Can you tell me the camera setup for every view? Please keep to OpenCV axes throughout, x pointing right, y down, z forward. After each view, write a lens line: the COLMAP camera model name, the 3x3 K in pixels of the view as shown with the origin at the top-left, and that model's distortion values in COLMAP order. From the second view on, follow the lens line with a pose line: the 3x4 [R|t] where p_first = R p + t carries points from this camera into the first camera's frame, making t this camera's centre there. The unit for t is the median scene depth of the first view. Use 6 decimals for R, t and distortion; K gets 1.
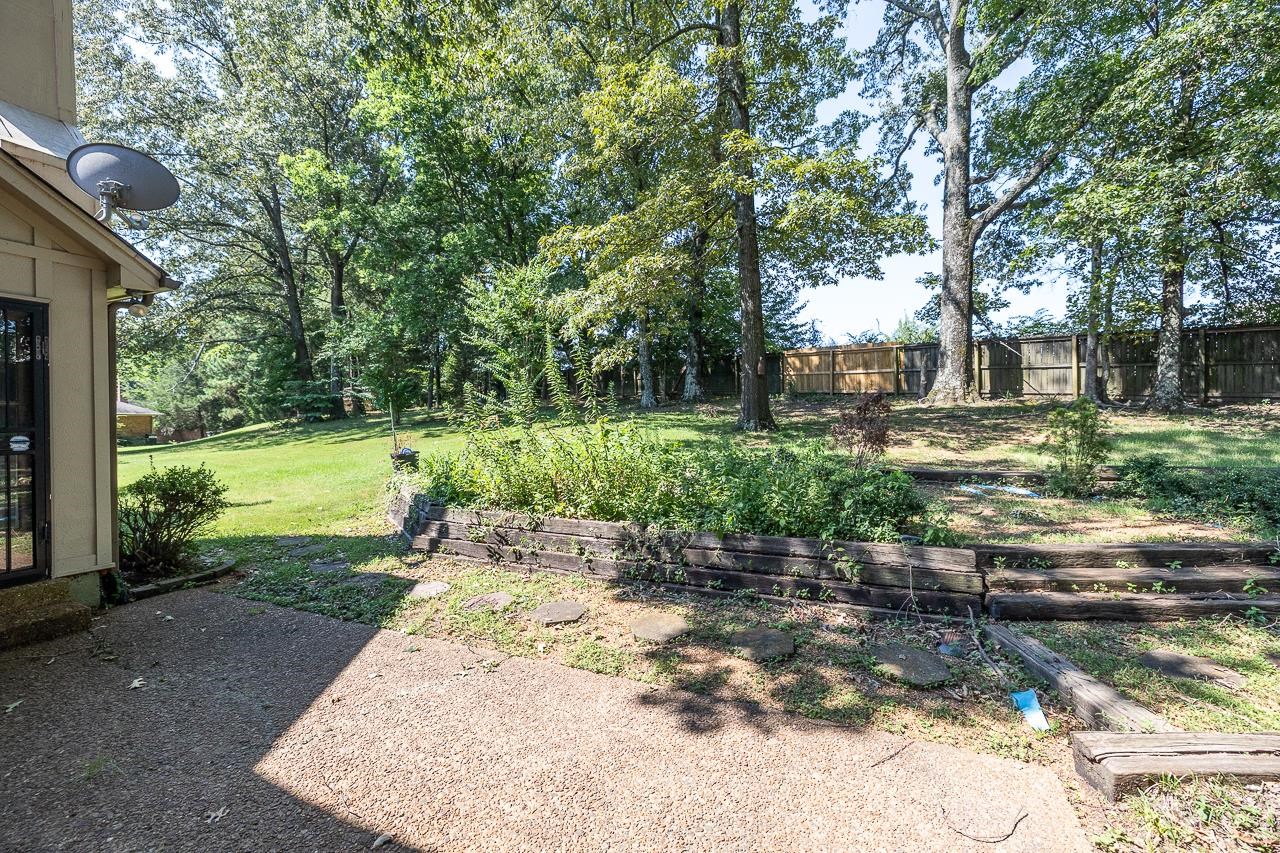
lens RADIAL K [[540.2, 0, 640.0], [0, 540.2, 426.5], [0, 0, 1]] dist [0.000209, -0.000084]
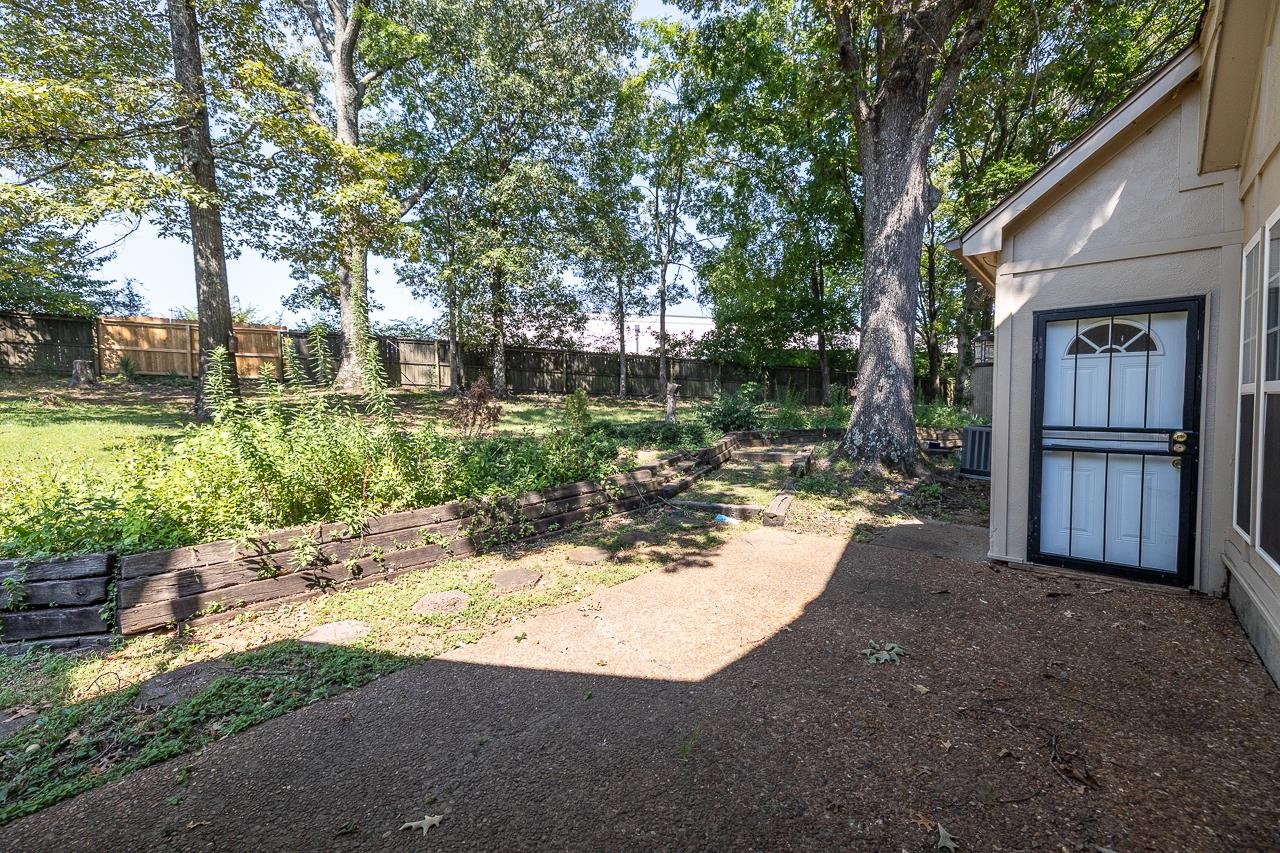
lens RADIAL K [[540.2, 0, 640.0], [0, 540.2, 426.5], [0, 0, 1]] dist [0.000209, -0.000084]
pose [[0.278136, -0.046779, 0.959402, -0.338969], [0.027537, 0.998791, 0.040716, 0.001143], [-0.960147, 0.015095, 0.279088, 0.138804]]
